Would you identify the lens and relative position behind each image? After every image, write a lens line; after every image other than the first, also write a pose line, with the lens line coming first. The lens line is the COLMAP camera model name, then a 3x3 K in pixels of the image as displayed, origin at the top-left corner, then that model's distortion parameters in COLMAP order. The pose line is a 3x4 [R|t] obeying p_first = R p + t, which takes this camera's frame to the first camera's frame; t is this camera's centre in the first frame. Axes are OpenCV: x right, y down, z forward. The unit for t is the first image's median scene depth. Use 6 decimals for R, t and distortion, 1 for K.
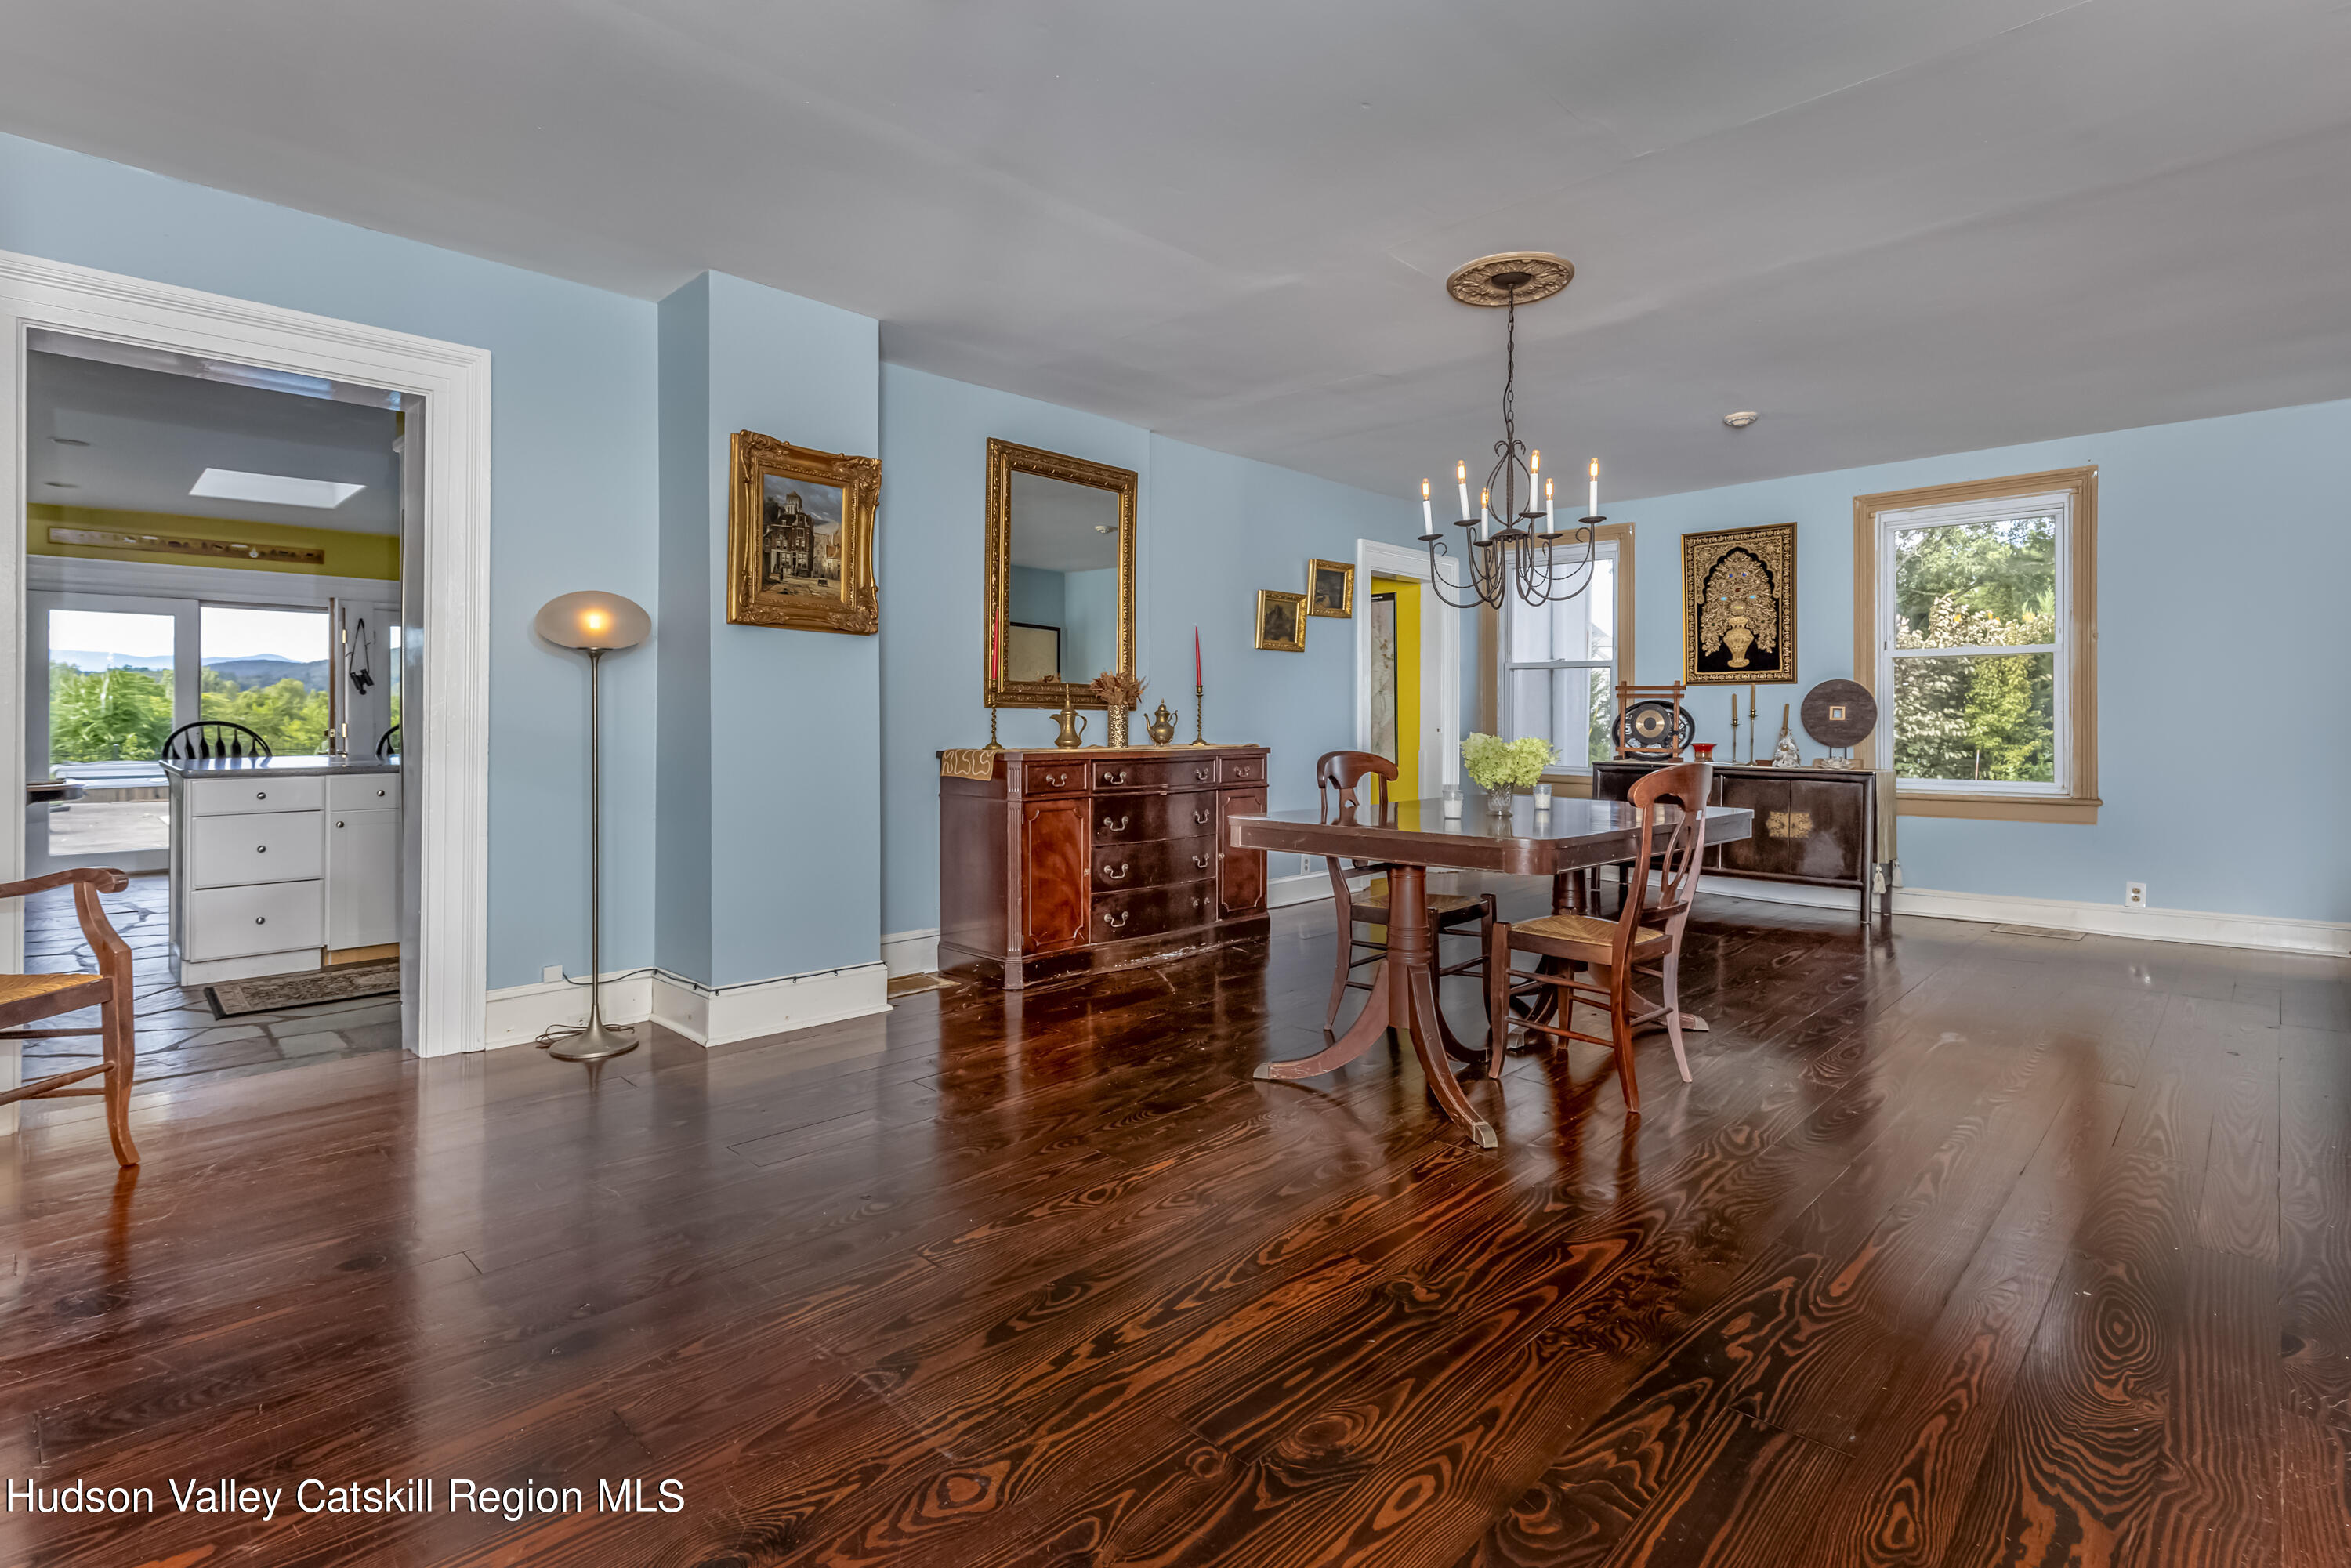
lens RADIAL K [[1102.1, 0, 1108.9], [0, 1102.1, 721.6], [0, 0, 1]] dist [-0.003008, -0.000226]
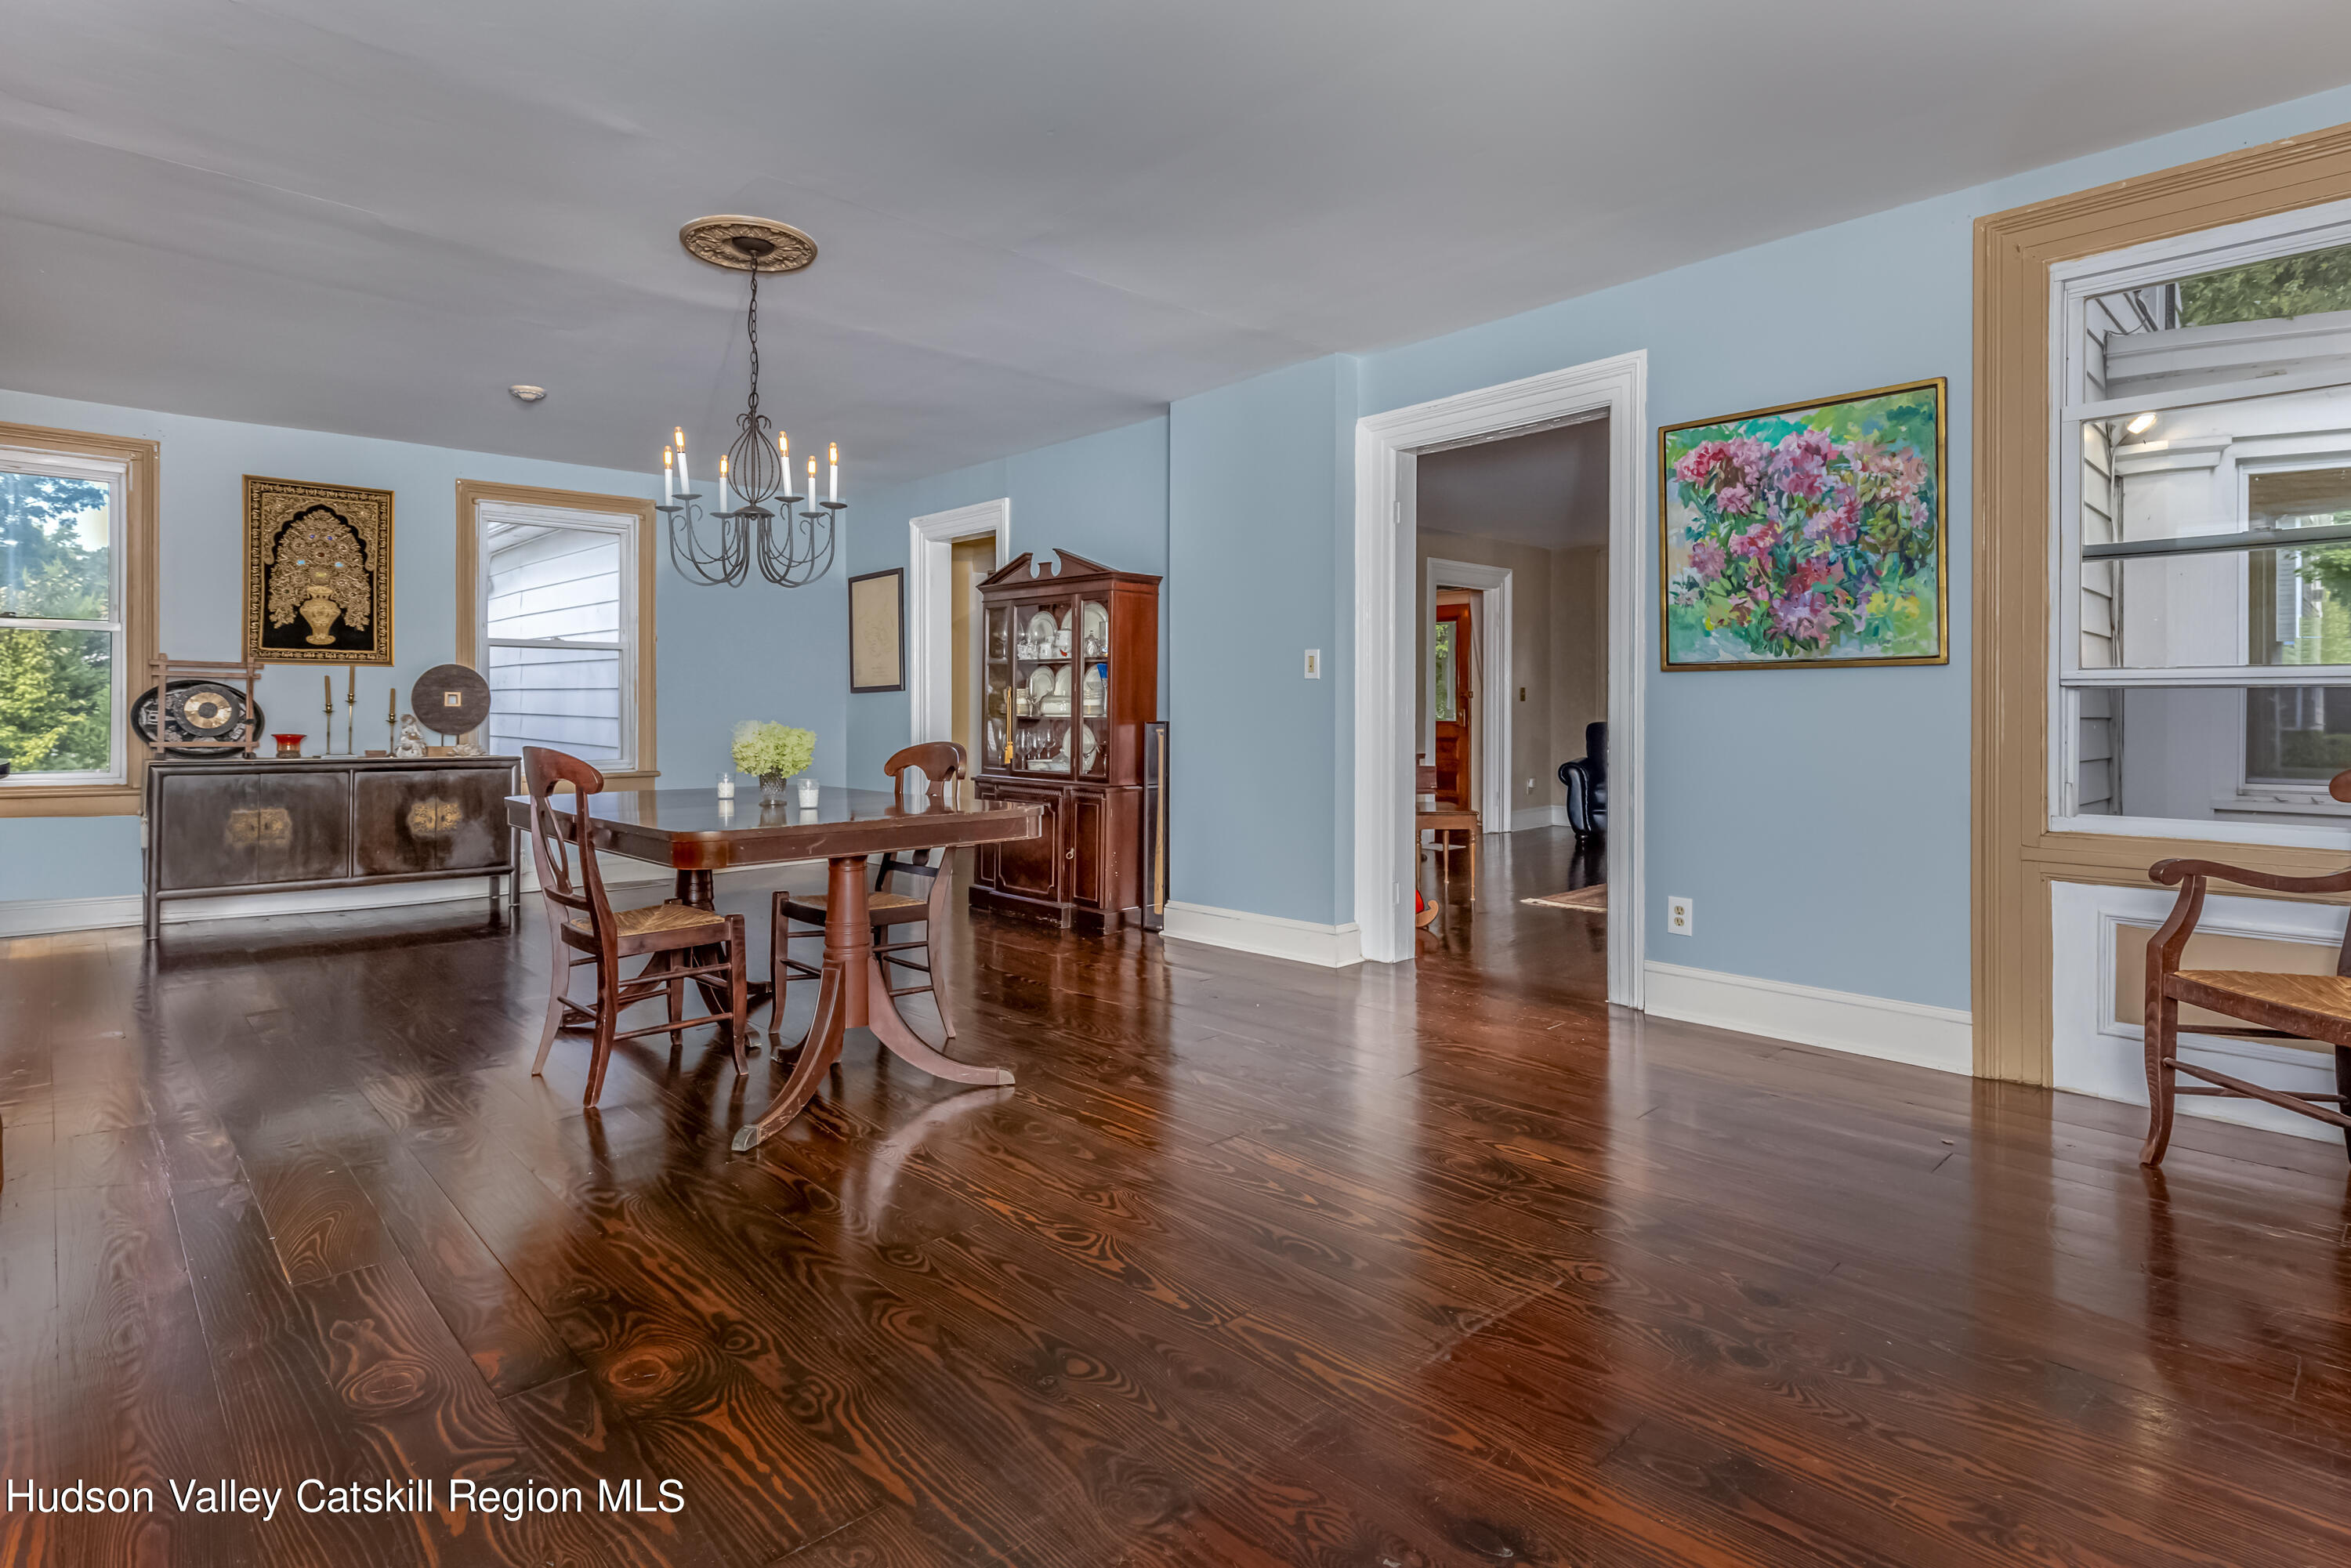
lens RADIAL K [[1250.7, 0, 1105.4], [0, 1250.7, 701.4], [0, 0, 1]] dist [0.002681, -0.000102]
pose [[0.030835, 0.005301, 0.999510, -0.400482], [-0.001338, 0.999985, -0.005263, -0.000343], [-0.999524, -0.001175, 0.030842, 0.366203]]
